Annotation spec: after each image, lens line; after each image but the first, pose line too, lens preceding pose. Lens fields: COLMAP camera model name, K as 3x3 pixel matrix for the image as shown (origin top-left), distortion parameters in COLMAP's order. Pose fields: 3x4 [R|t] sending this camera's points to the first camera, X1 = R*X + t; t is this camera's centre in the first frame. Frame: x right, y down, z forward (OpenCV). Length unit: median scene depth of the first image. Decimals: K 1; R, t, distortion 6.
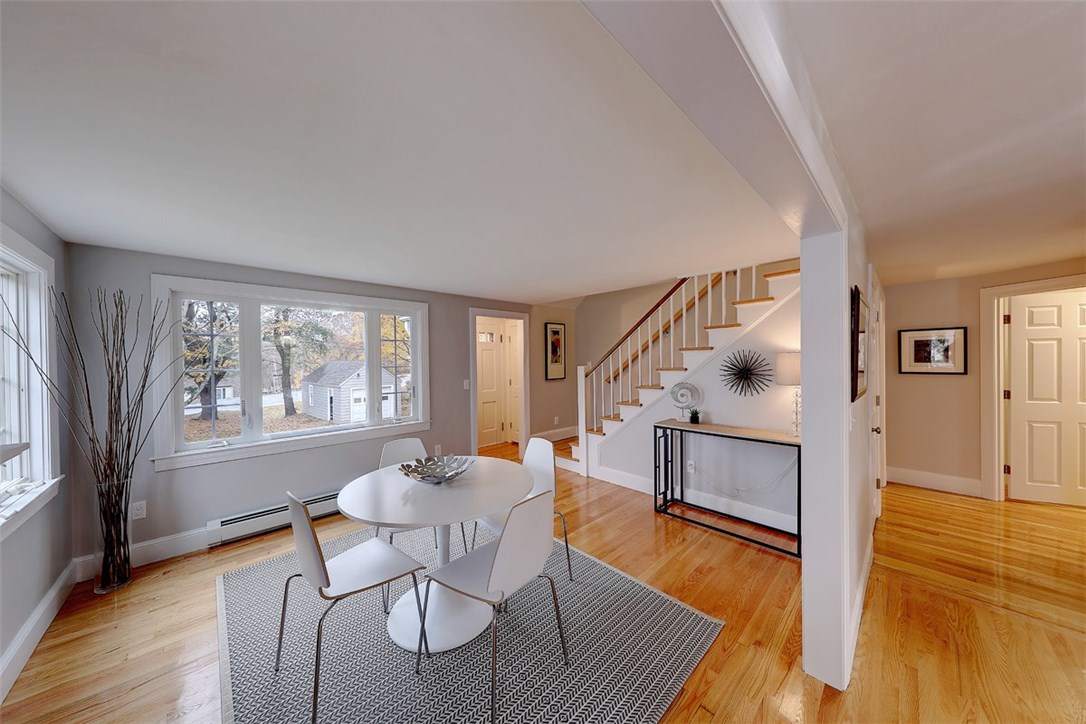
lens RADIAL K [[352.8, 0, 541.0], [0, 352.8, 361.9], [0, 0, 1]] dist [0.000322, -0.000176]
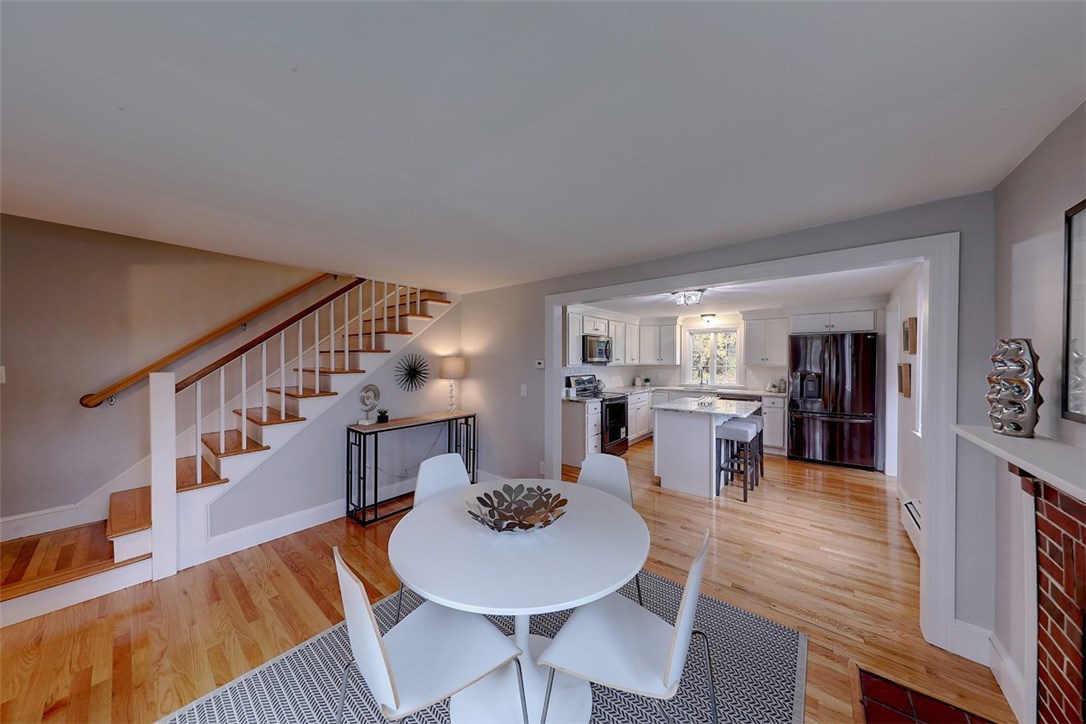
lens RADIAL K [[342.2, 0, 541.8], [0, 342.2, 362.4], [0, 0, 1]] dist [0.004371, -0.001142]
pose [[-0.125708, 0.003546, 0.992061, -0.609929], [0.006124, 0.999977, -0.002799, 0.001086], [-0.992048, 0.005723, -0.125727, 0.638328]]
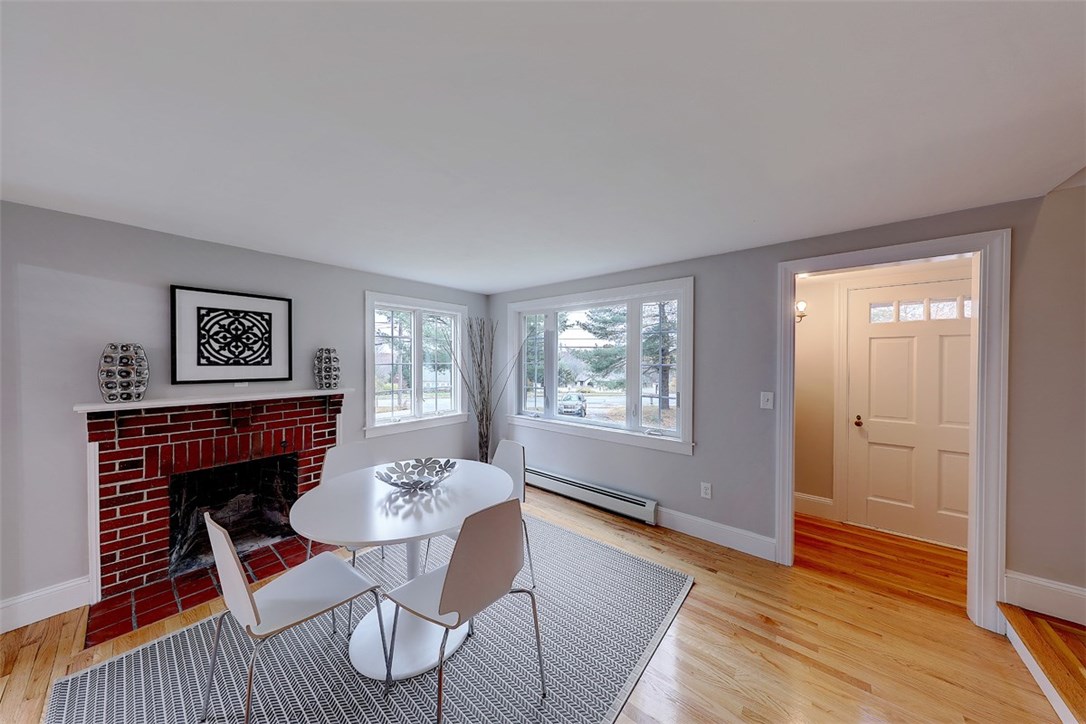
lens RADIAL K [[342.2, 0, 541.8], [0, 342.2, 362.4], [0, 0, 1]] dist [0.004371, -0.001142]
pose [[0.120398, 0.022508, -0.992470, 0.386923], [-0.009789, 0.999721, 0.021485, -0.007821], [0.992677, 0.007128, 0.120585, 0.738640]]
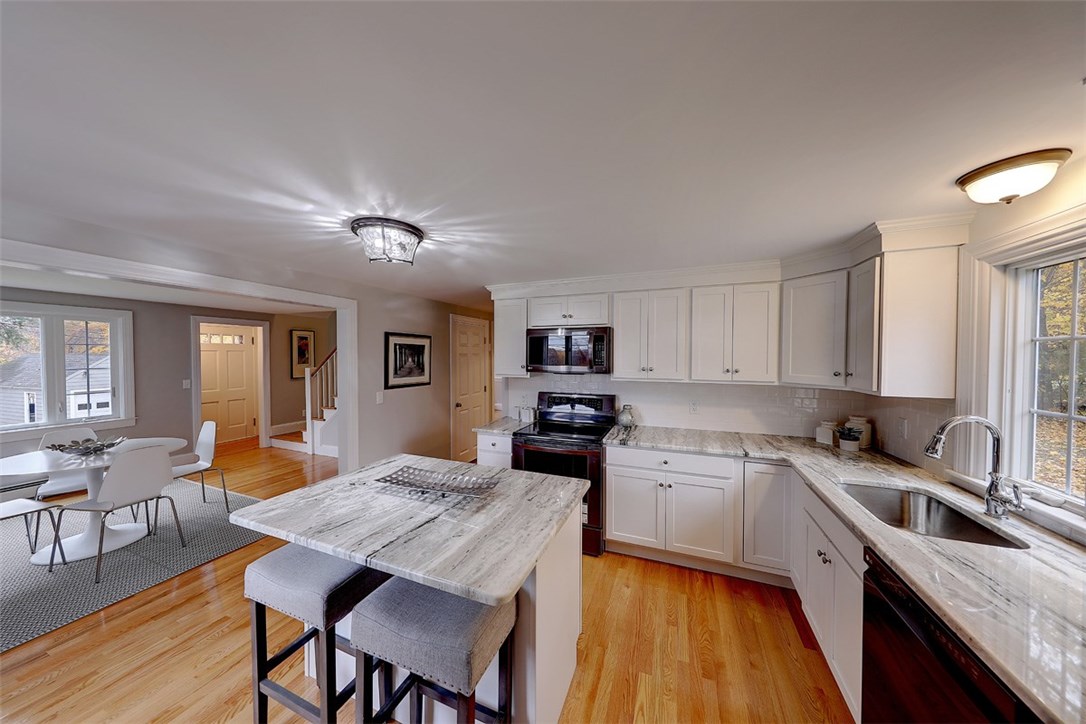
lens RADIAL K [[342.2, 0, 541.8], [0, 342.2, 362.4], [0, 0, 1]] dist [0.004371, -0.001142]
pose [[0.909684, 0.006084, 0.415257, 0.472397], [-0.011412, 0.999881, 0.010351, -0.038424], [-0.415145, -0.014155, 0.909645, -0.602428]]
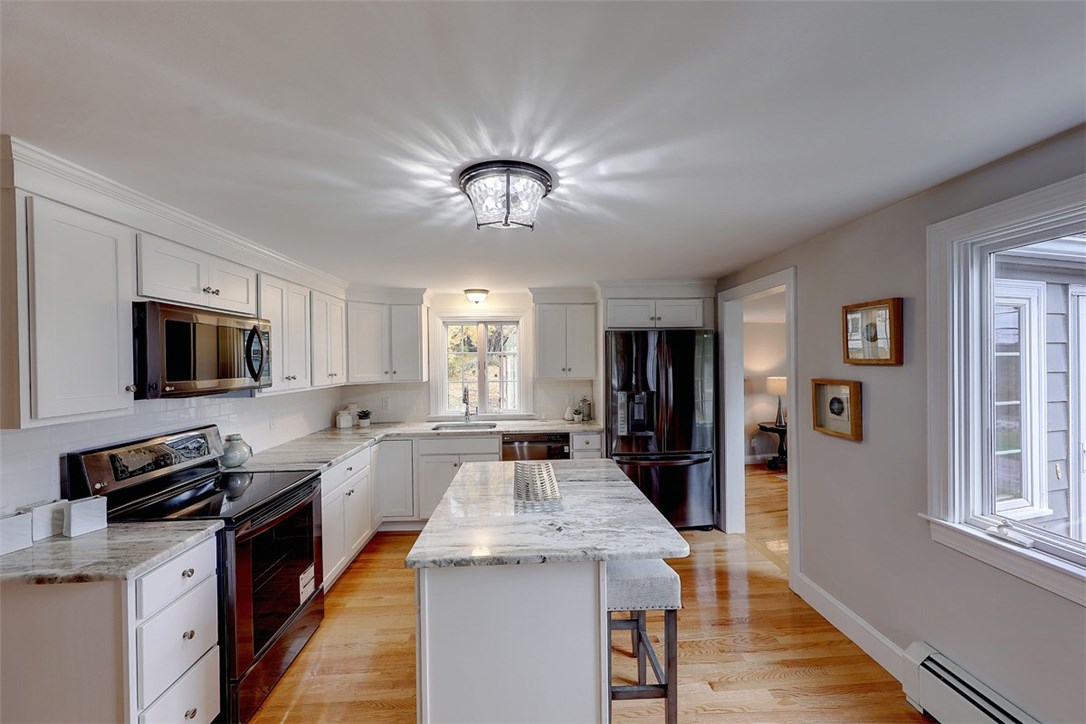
lens RADIAL K [[413.8, 0, 543.0], [0, 413.8, 362.0], [0, 0, 1]] dist [0.002510, 0.000311]
pose [[-0.758153, 0.020595, 0.651752, 0.138665], [0.026548, 0.999647, -0.000707, -0.033884], [-0.651537, 0.016767, -0.758432, 0.337961]]
